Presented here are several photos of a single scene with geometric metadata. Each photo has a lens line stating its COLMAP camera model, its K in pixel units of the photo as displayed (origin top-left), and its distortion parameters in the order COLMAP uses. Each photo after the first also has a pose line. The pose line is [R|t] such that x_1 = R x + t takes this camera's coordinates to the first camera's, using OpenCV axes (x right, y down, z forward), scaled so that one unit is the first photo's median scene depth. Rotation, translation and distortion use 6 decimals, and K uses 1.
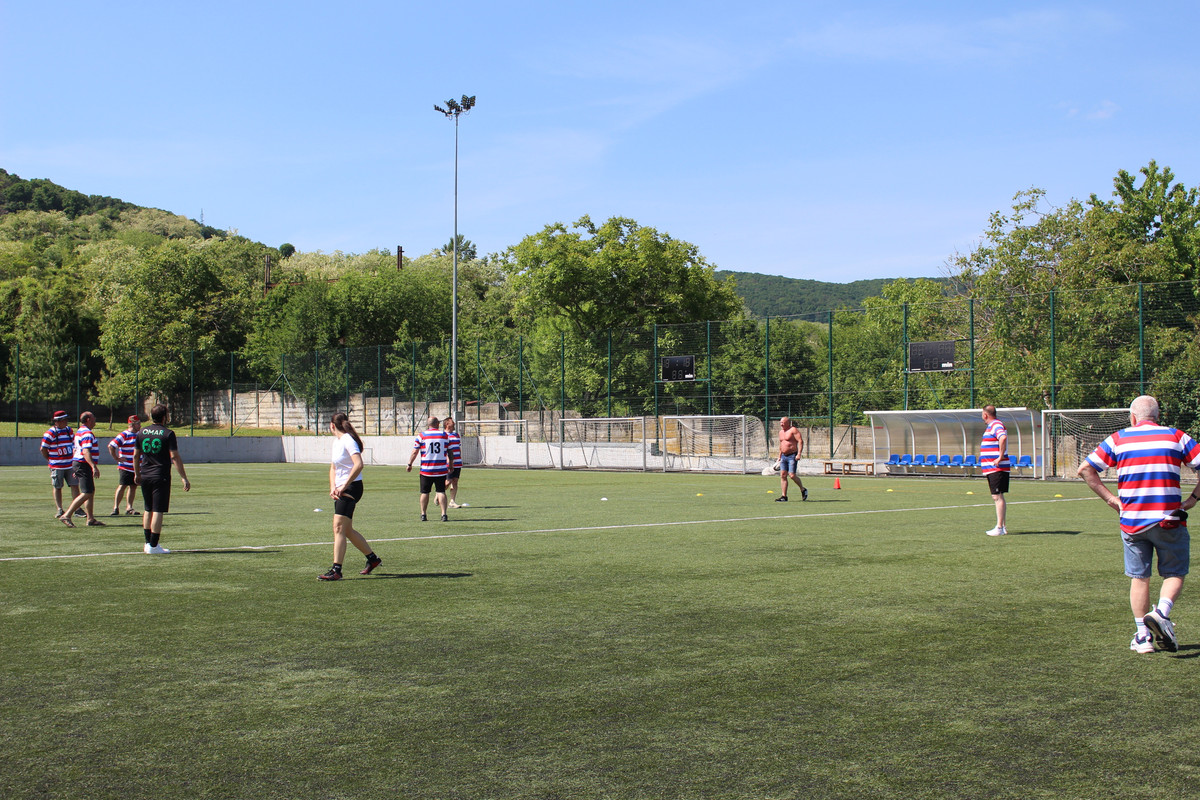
lens RADIAL K [[1461.8, 0, 592.0], [0, 1461.8, 403.3], [0, 0, 1]] dist [-0.107621, 0.144663]
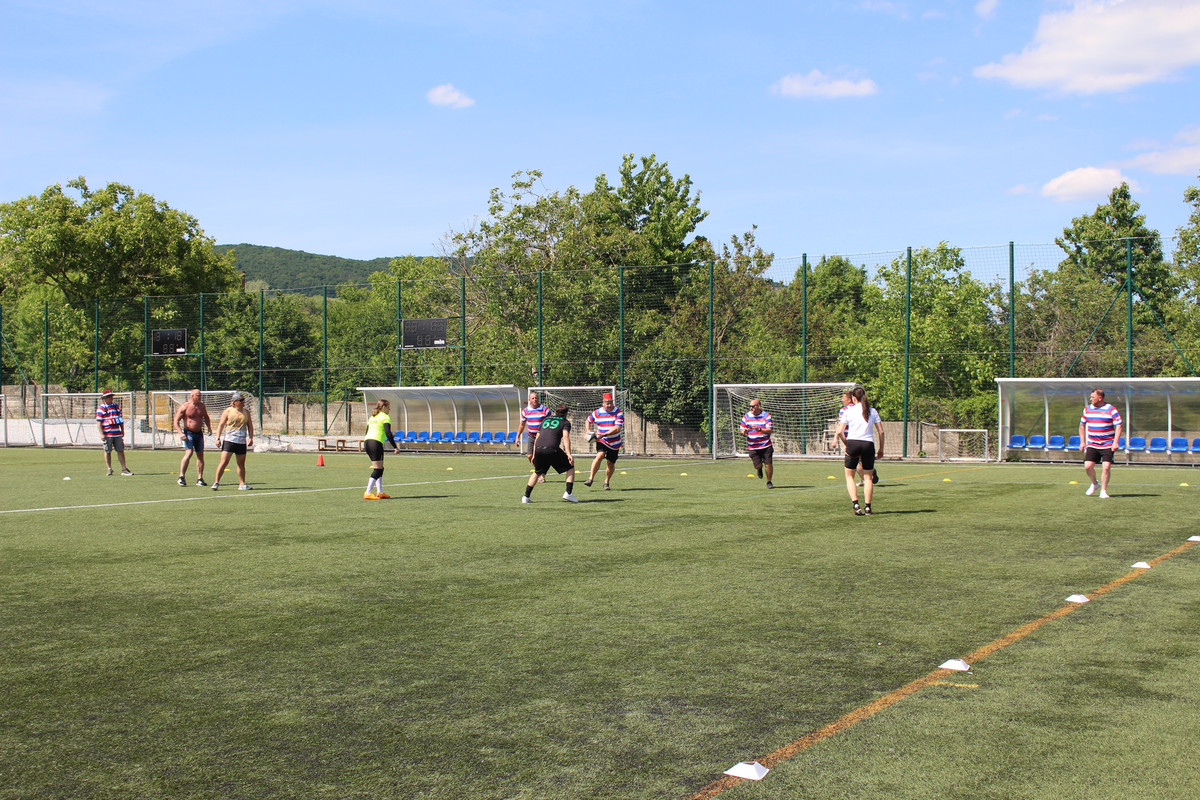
lens RADIAL K [[1461.0, 0, 592.7], [0, 1461.0, 403.2], [0, 0, 1]] dist [-0.108325, 0.152140]
pose [[0.947246, 0.002918, 0.320493, 0.017785], [-0.008026, 0.999861, 0.014620, 0.000303], [-0.320406, -0.016421, 0.947138, 0.005096]]
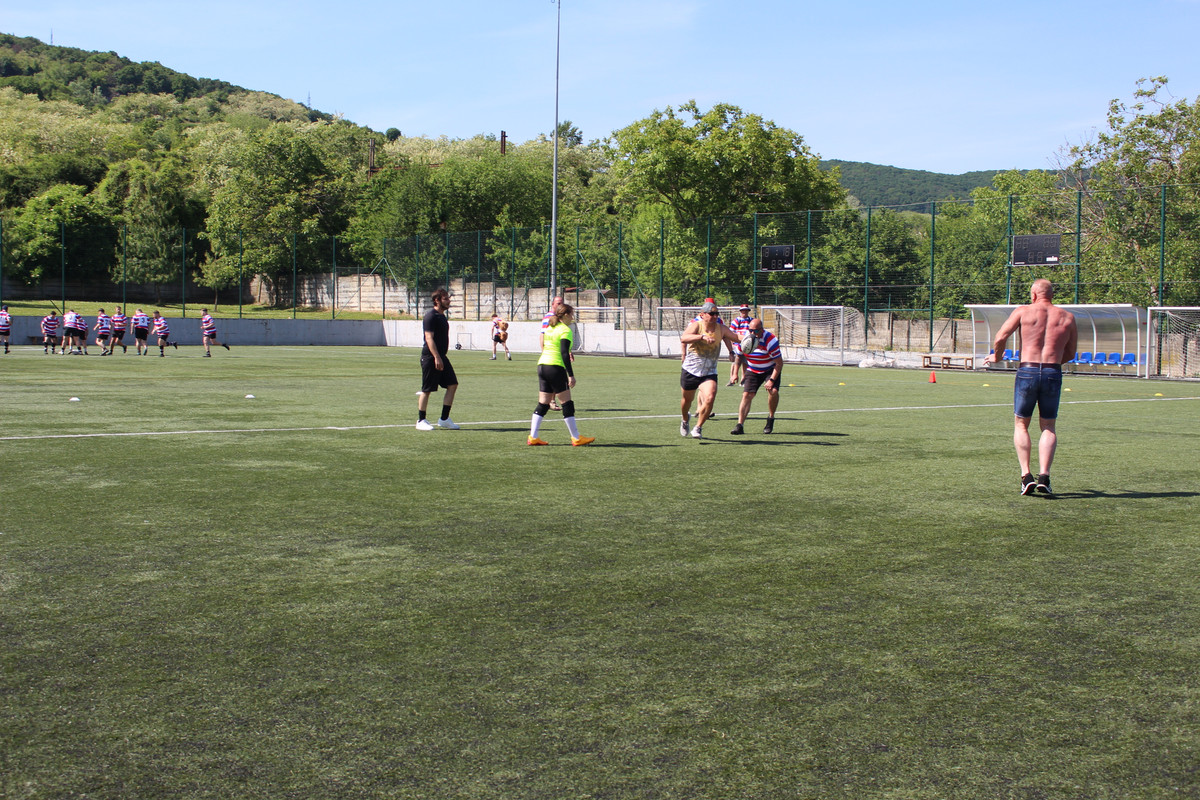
lens RADIAL K [[1462.6, 0, 593.2], [0, 1462.6, 405.9], [0, 0, 1]] dist [-0.109637, 0.156824]
pose [[0.997384, 0.021096, -0.069142, 0.004752], [-0.015634, 0.996783, 0.078608, 0.000329], [0.070578, -0.077322, 0.994505, 0.000491]]
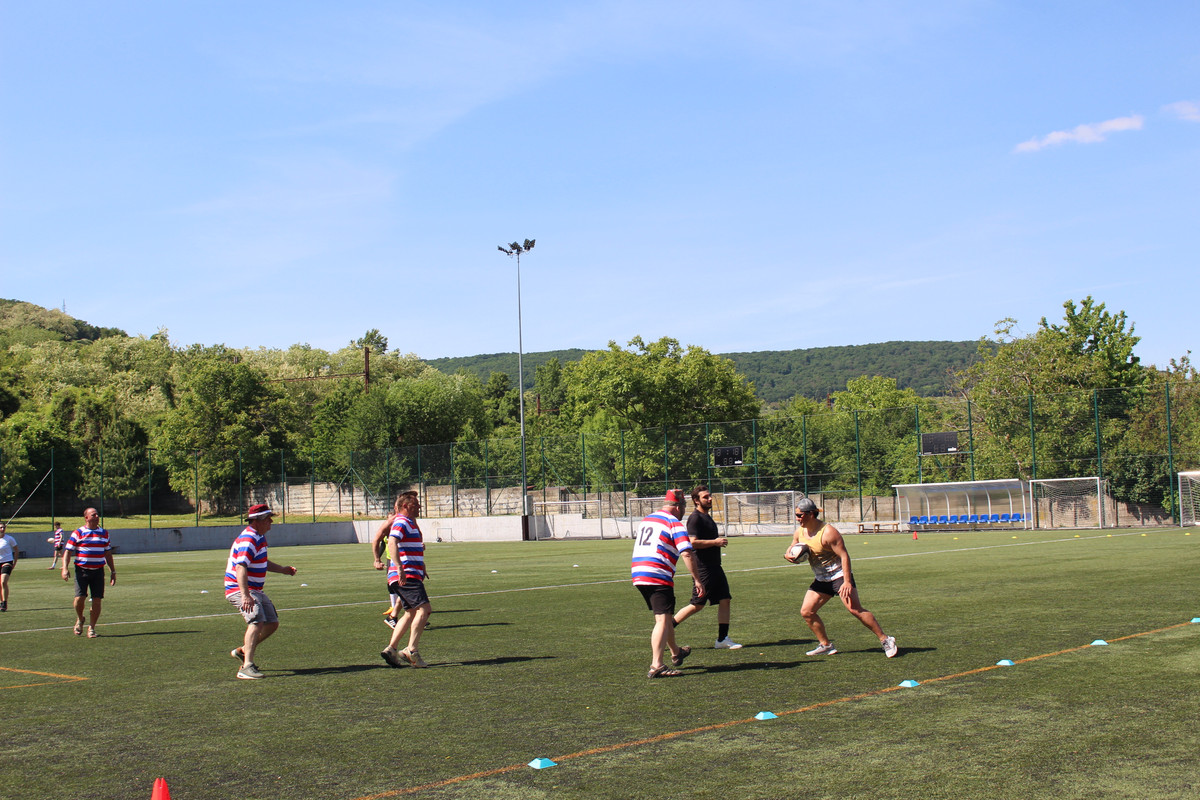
lens RADIAL K [[1461.6, 0, 594.0], [0, 1461.6, 404.3], [0, 0, 1]] dist [-0.109182, 0.150039]
pose [[0.993739, -0.024885, 0.108921, -0.205699], [0.030579, 0.998234, -0.050920, -0.008033], [-0.107462, 0.053932, 0.992745, -0.279682]]
